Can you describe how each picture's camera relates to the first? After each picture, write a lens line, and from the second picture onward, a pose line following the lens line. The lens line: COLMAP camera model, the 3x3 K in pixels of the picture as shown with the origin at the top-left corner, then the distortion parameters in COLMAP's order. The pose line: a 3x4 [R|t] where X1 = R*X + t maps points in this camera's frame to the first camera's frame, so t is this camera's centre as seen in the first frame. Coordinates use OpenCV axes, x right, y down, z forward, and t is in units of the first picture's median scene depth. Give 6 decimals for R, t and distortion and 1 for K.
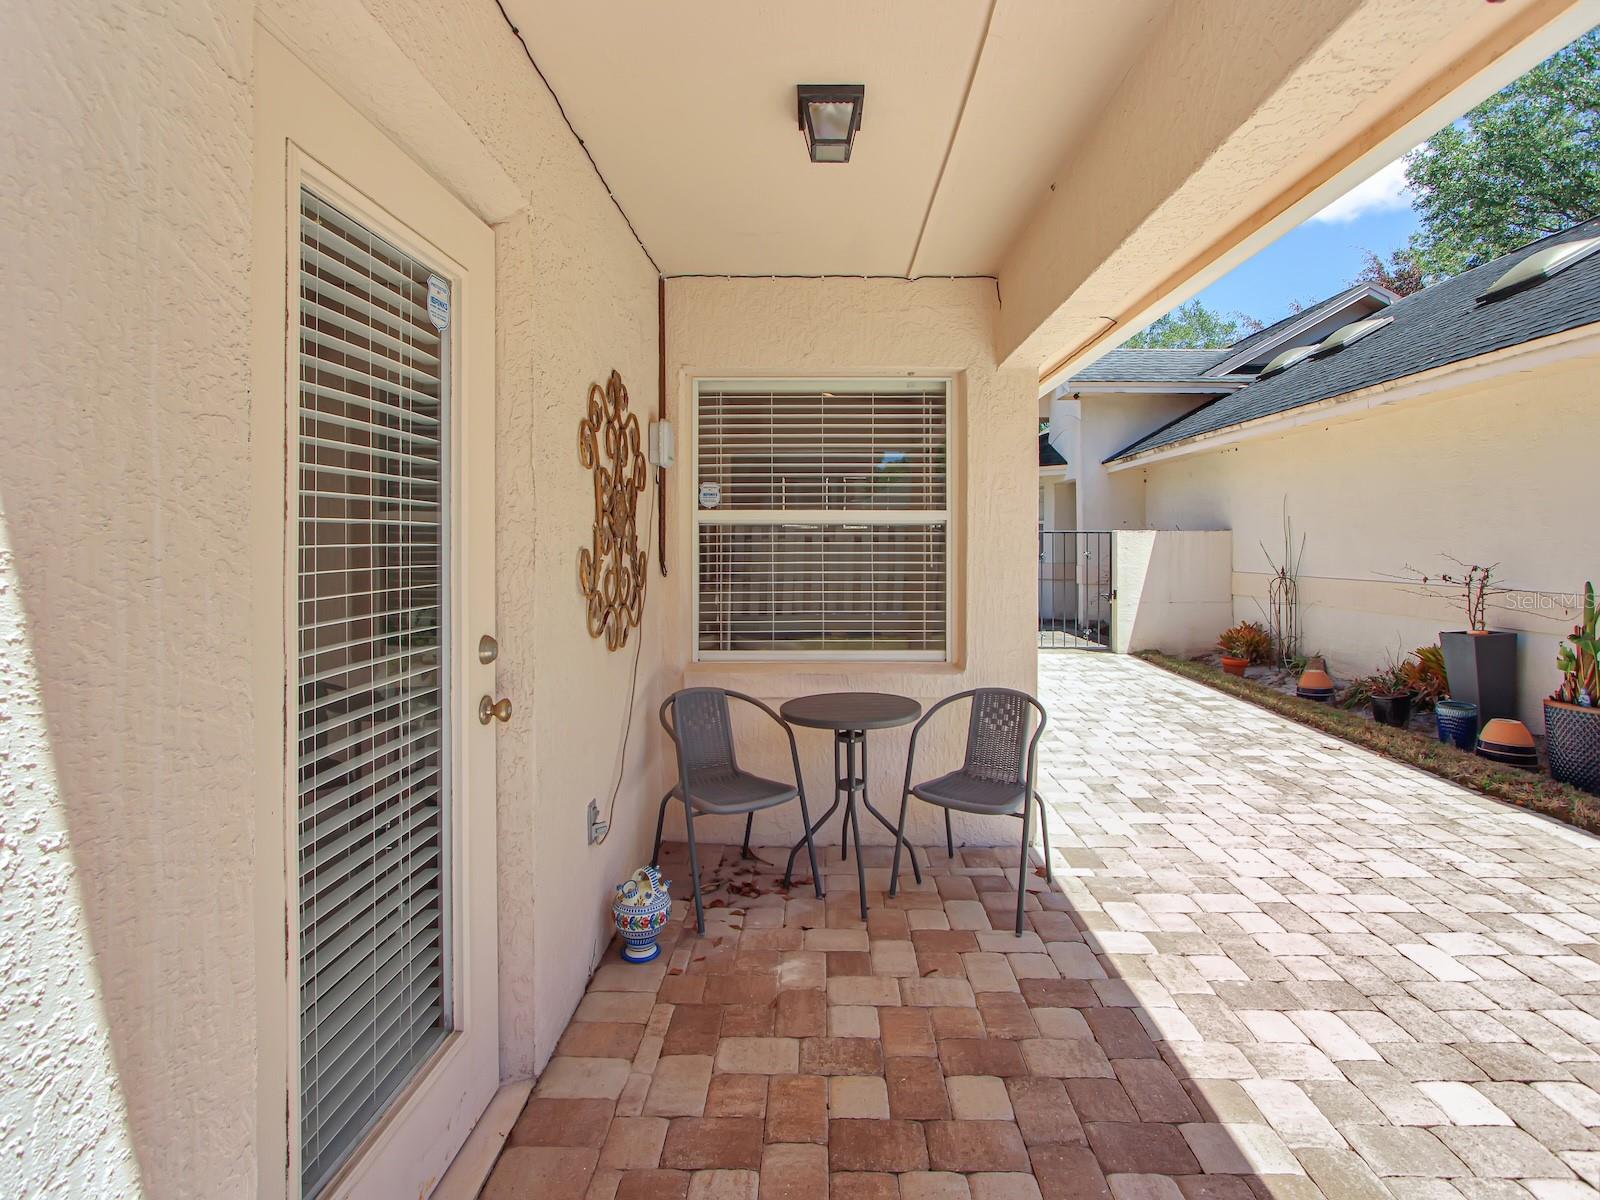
lens RADIAL K [[763.0, 0, 825.8], [0, 763.0, 546.1], [0, 0, 1]] dist [-0.012972, -0.000175]
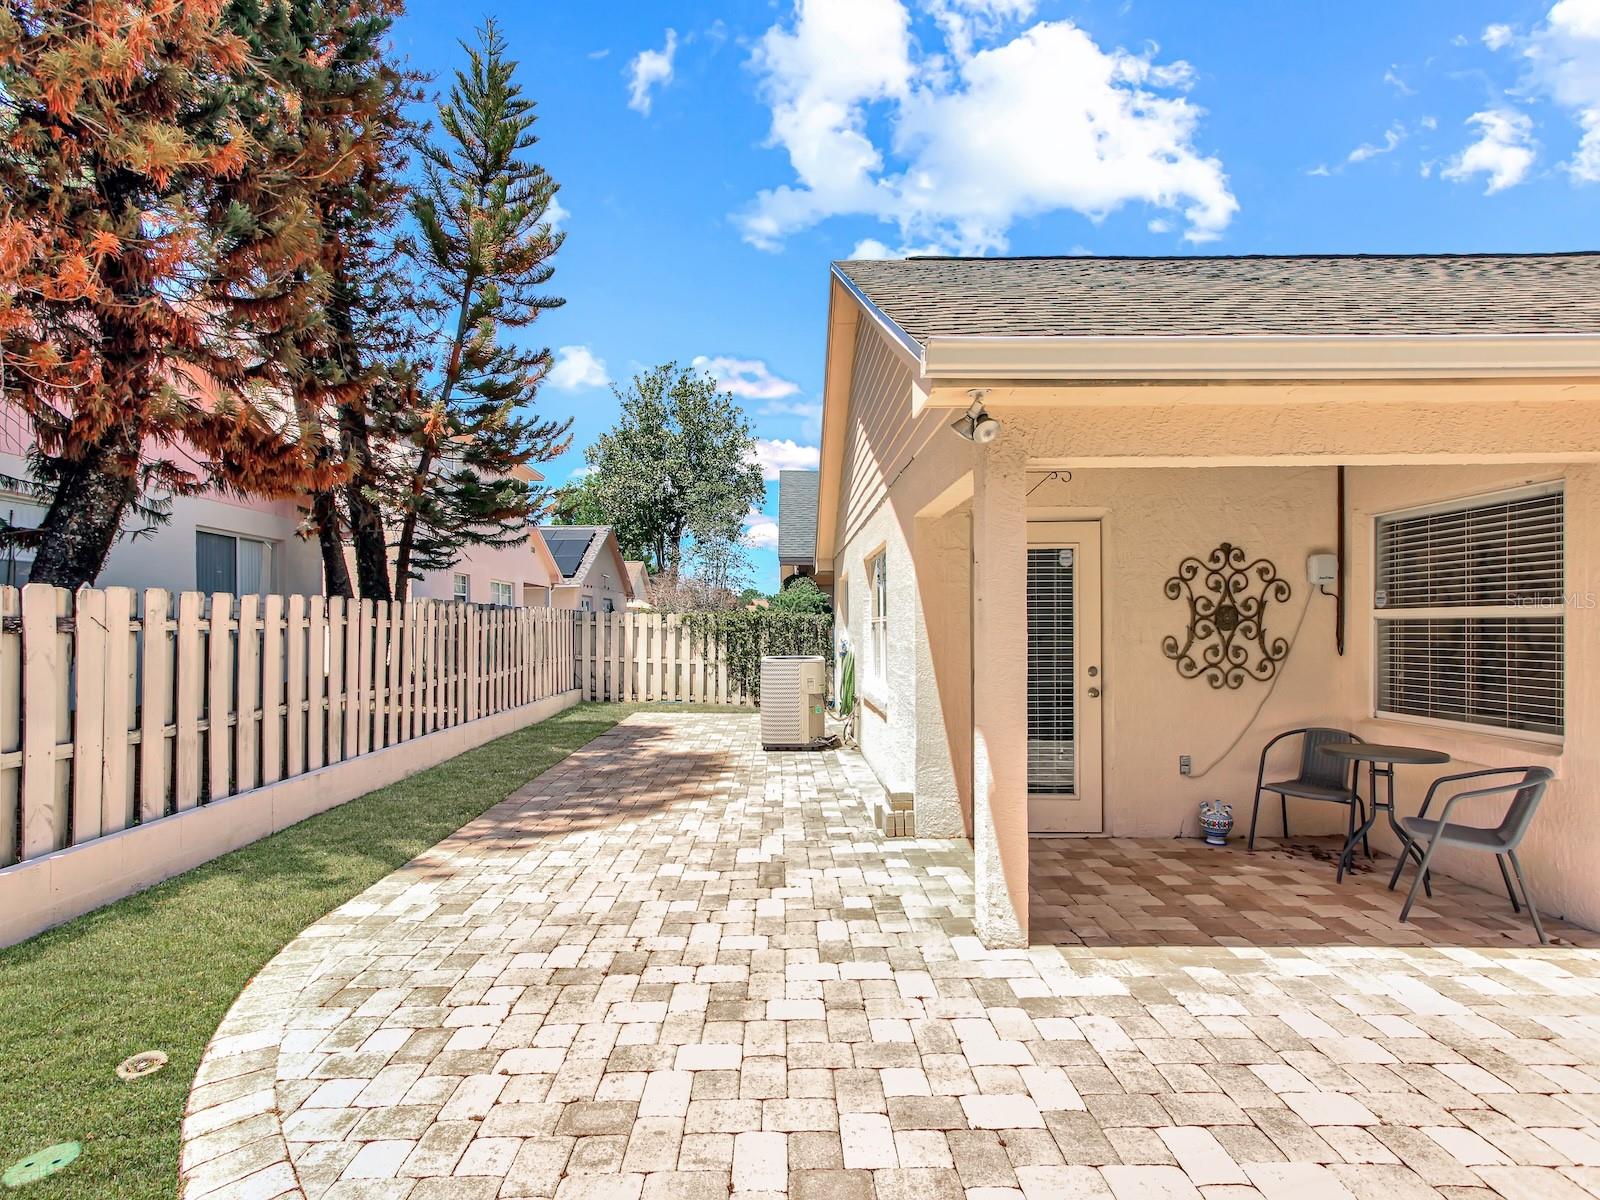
lens RADIAL K [[739.3, 0, 797.9], [0, 739.3, 624.8], [0, 0, 1]] dist [0.002784, 0.000637]
pose [[0.033080, -0.004236, -0.999444, 1.511006], [-0.000271, 0.999991, -0.004247, -0.016947], [0.999453, 0.000411, 0.033078, -0.130841]]
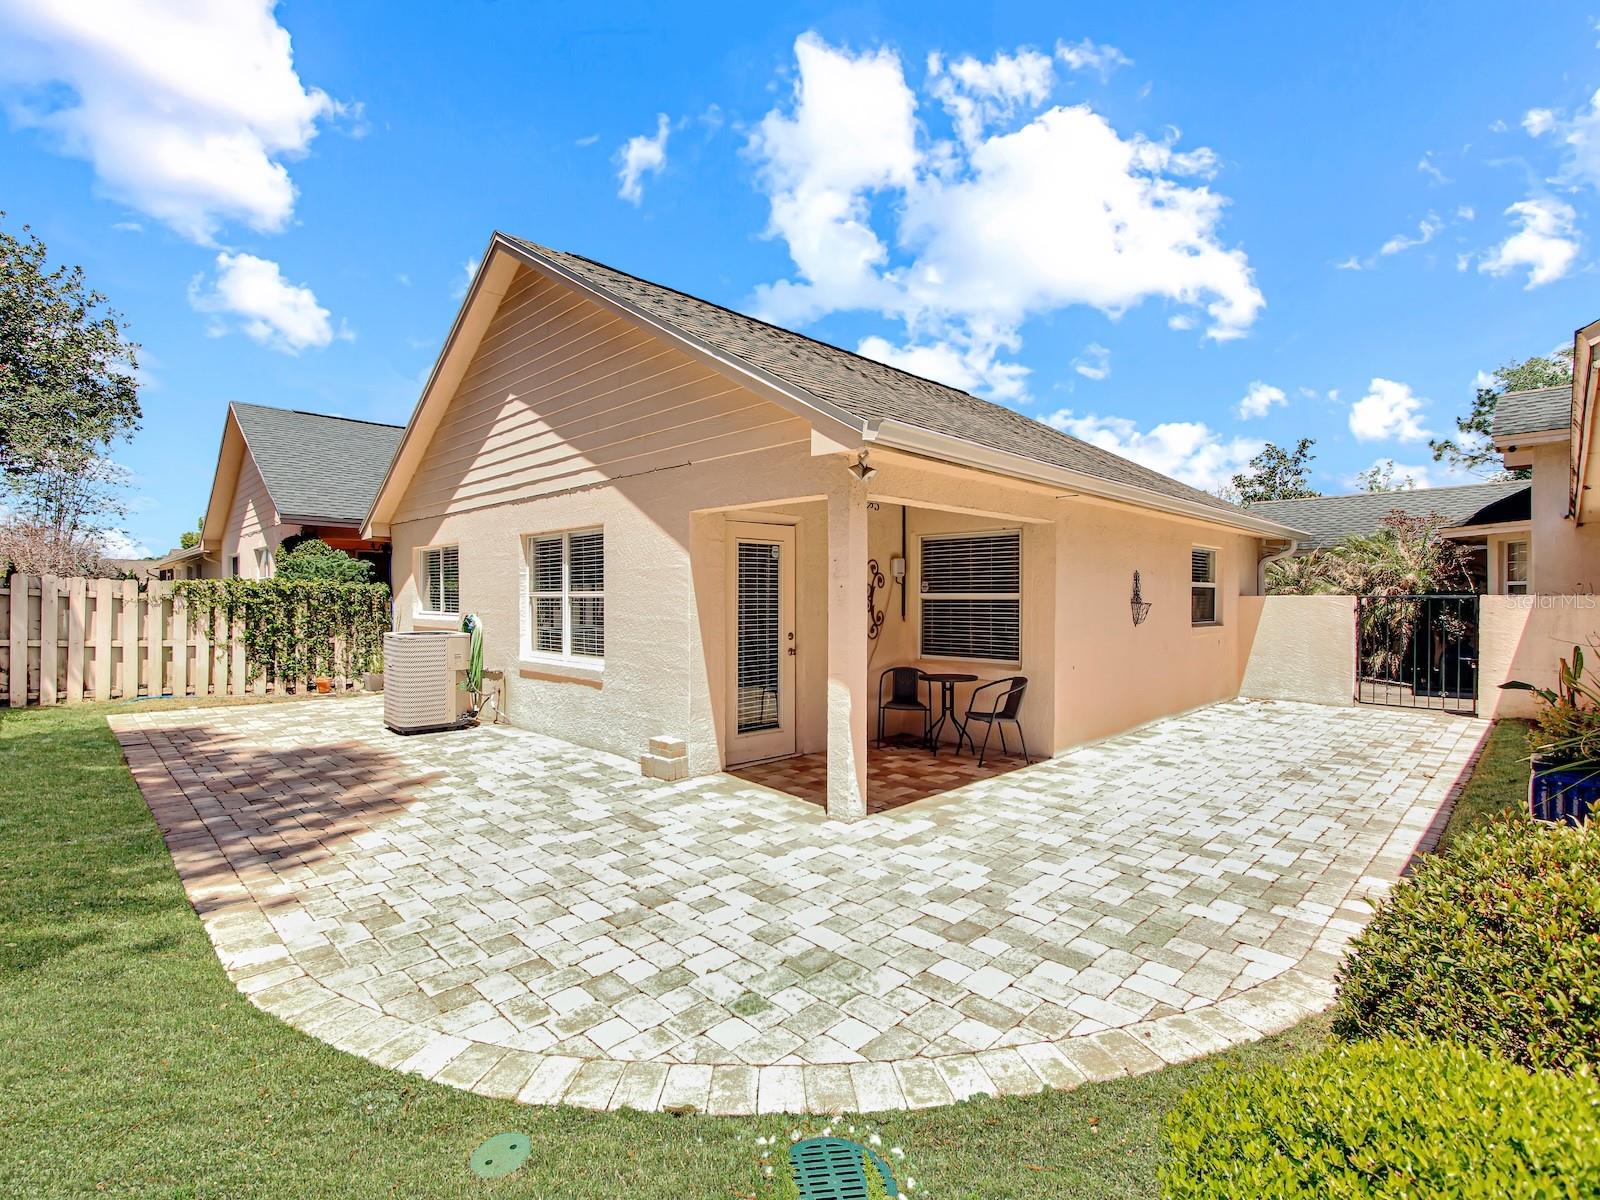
lens RADIAL K [[737.3, 0, 800.0], [0, 737.3, 600.0], [0, 0, 1]] dist [-0.011981, 0.000050]
pose [[0.720467, 0.005129, -0.693471, 1.458111], [-0.006282, 0.999980, 0.000869, -0.034504], [0.693461, 0.003730, 0.720484, -1.116617]]
